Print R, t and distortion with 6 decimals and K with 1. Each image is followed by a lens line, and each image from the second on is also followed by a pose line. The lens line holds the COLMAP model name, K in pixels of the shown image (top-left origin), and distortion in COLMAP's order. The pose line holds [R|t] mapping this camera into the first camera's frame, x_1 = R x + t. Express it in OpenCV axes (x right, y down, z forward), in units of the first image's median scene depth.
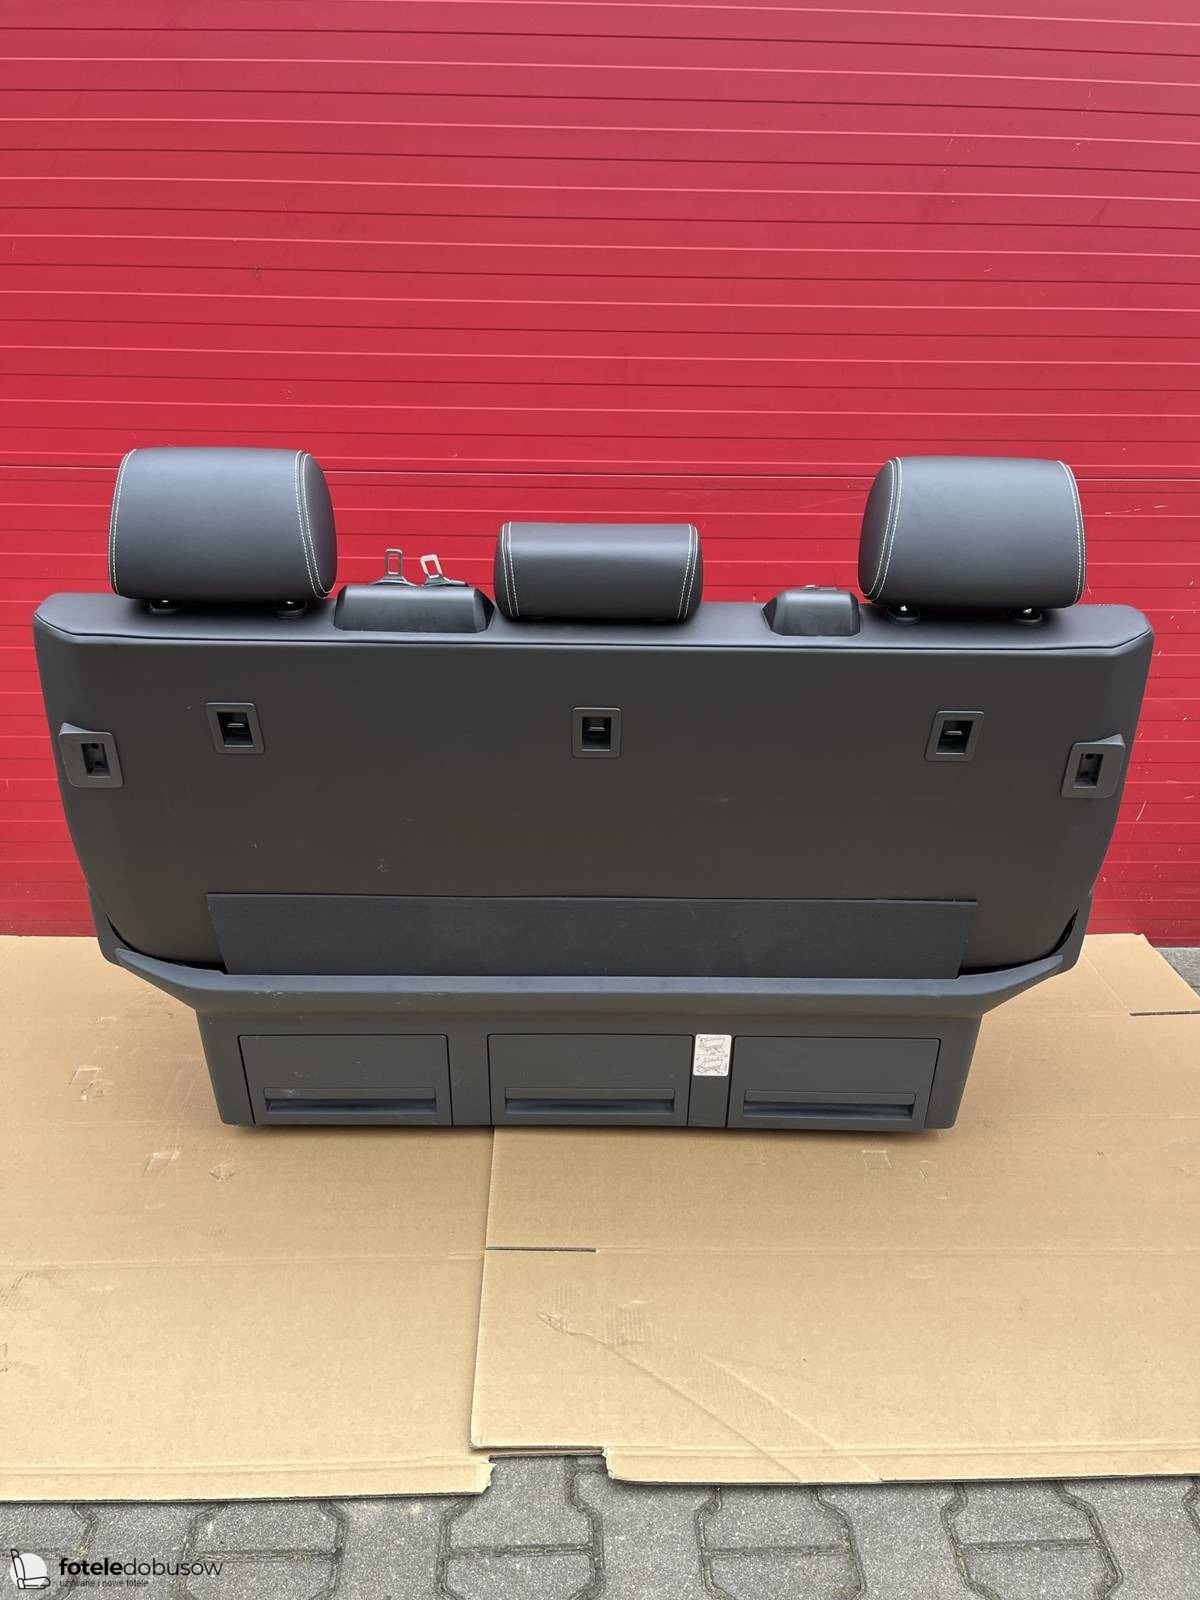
lens RADIAL K [[1180.9, 0, 600.0], [0, 1180.9, 800.0], [0, 0, 1]] dist [0.112268, -0.148061]
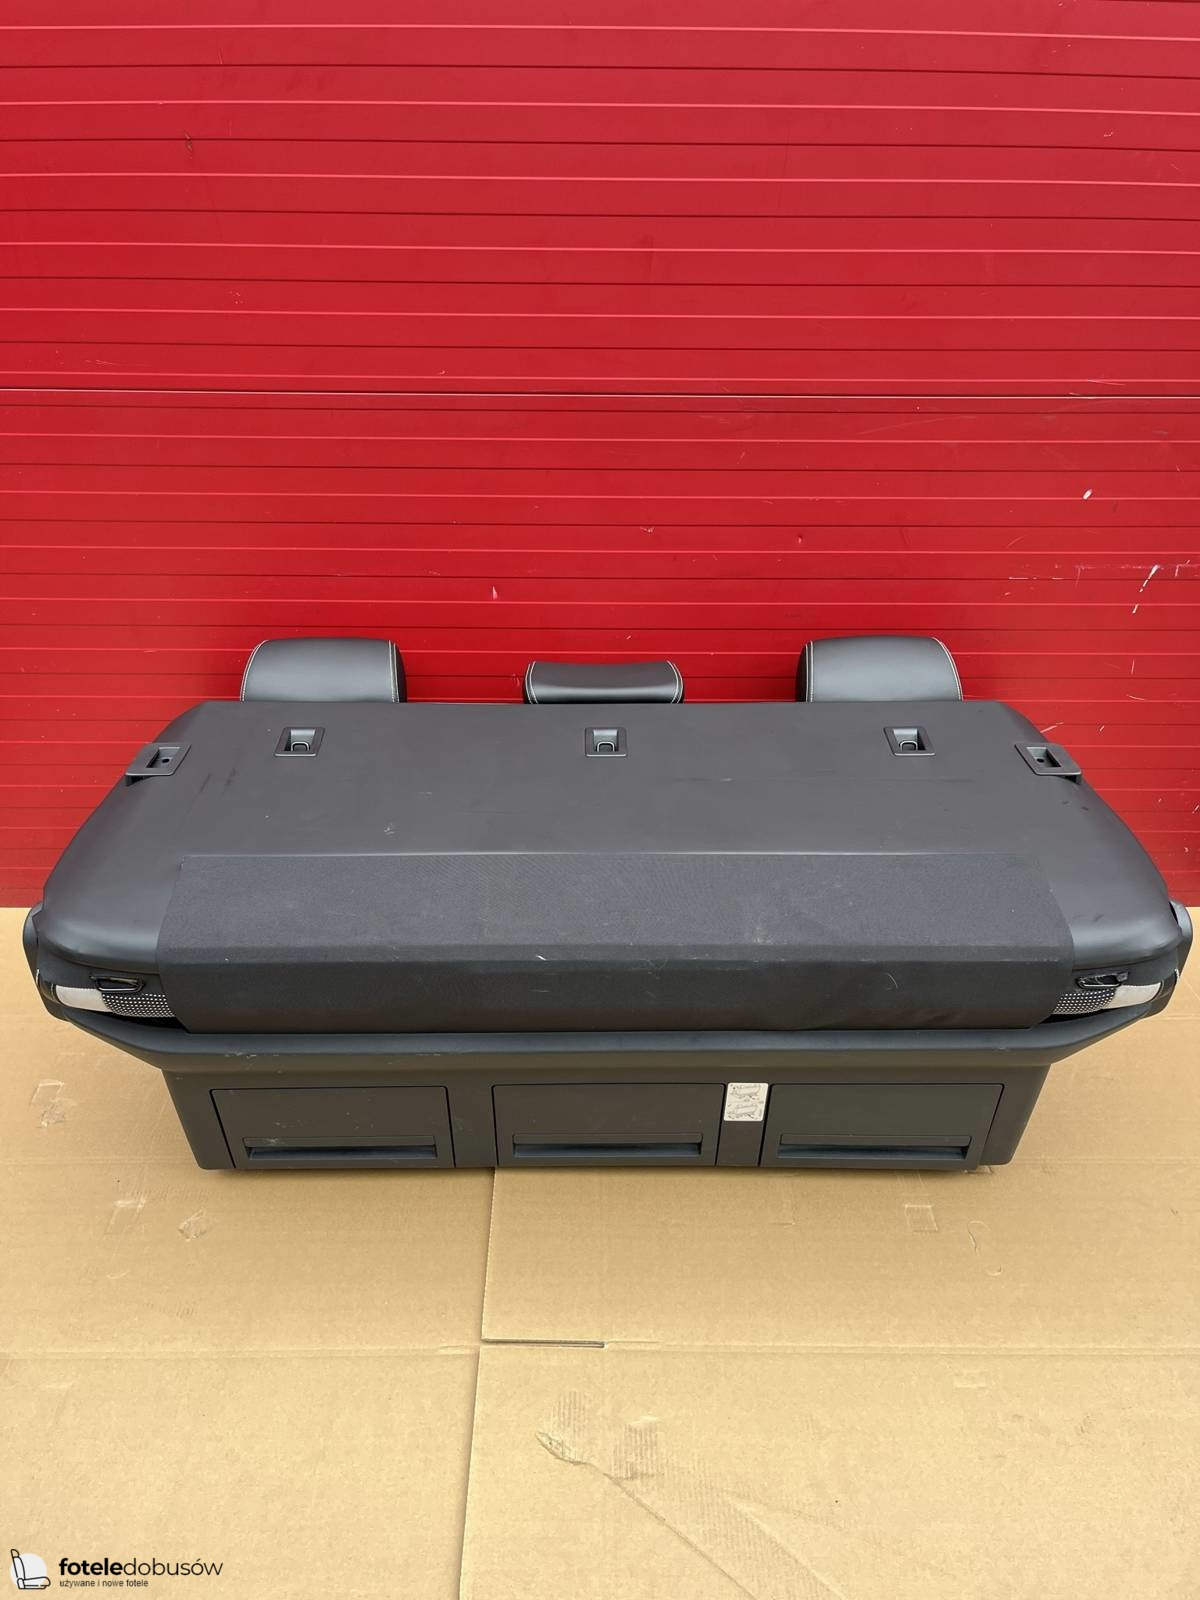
lens RADIAL K [[1180.9, 0, 600.0], [0, 1180.9, 800.0], [0, 0, 1]] dist [0.112268, -0.148061]
pose [[0.999751, 0.006794, -0.021245, 0.011908], [-0.003339, 0.987333, 0.158626, -0.205057], [0.022053, -0.158516, 0.987110, 0.220752]]
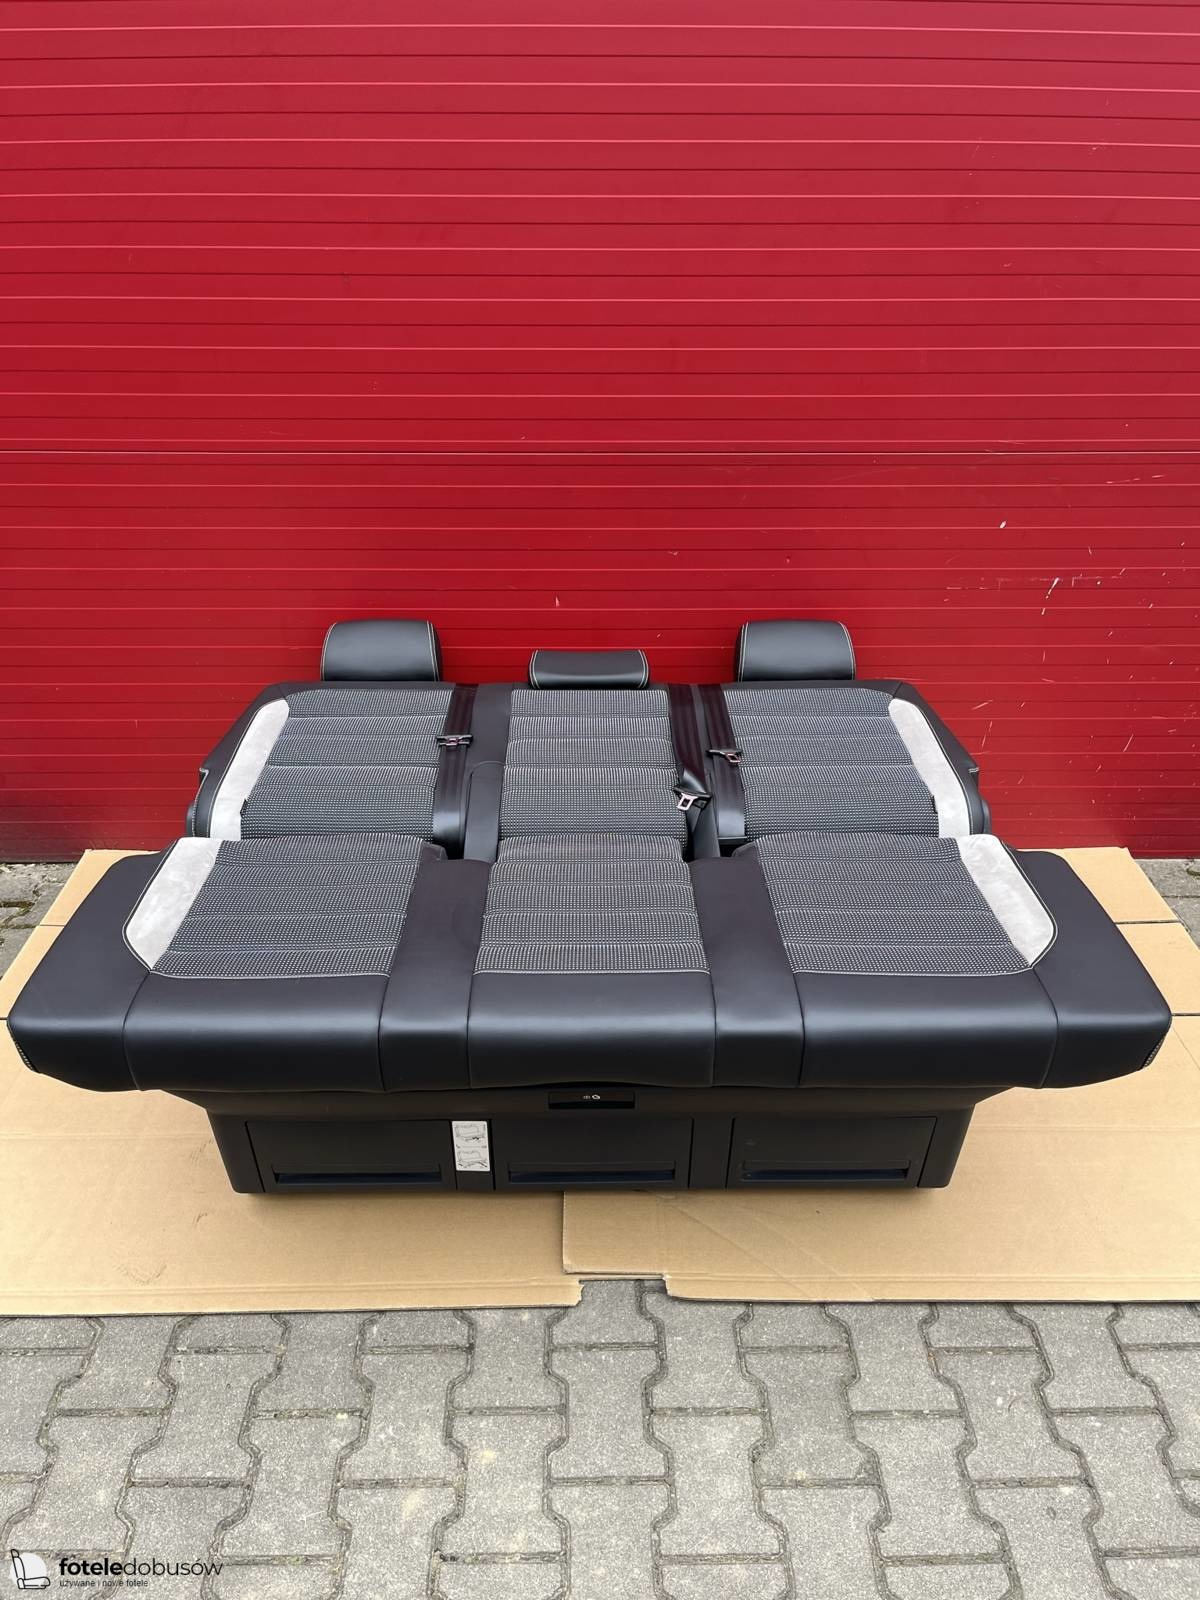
lens RADIAL K [[1180.9, 0, 600.0], [0, 1180.9, 800.0], [0, 0, 1]] dist [0.112268, -0.148061]
pose [[0.999771, 0.000436, -0.021373, -0.039573], [0.002321, 0.991667, 0.128808, -0.153086], [0.021251, -0.128828, 0.991439, -0.247359]]
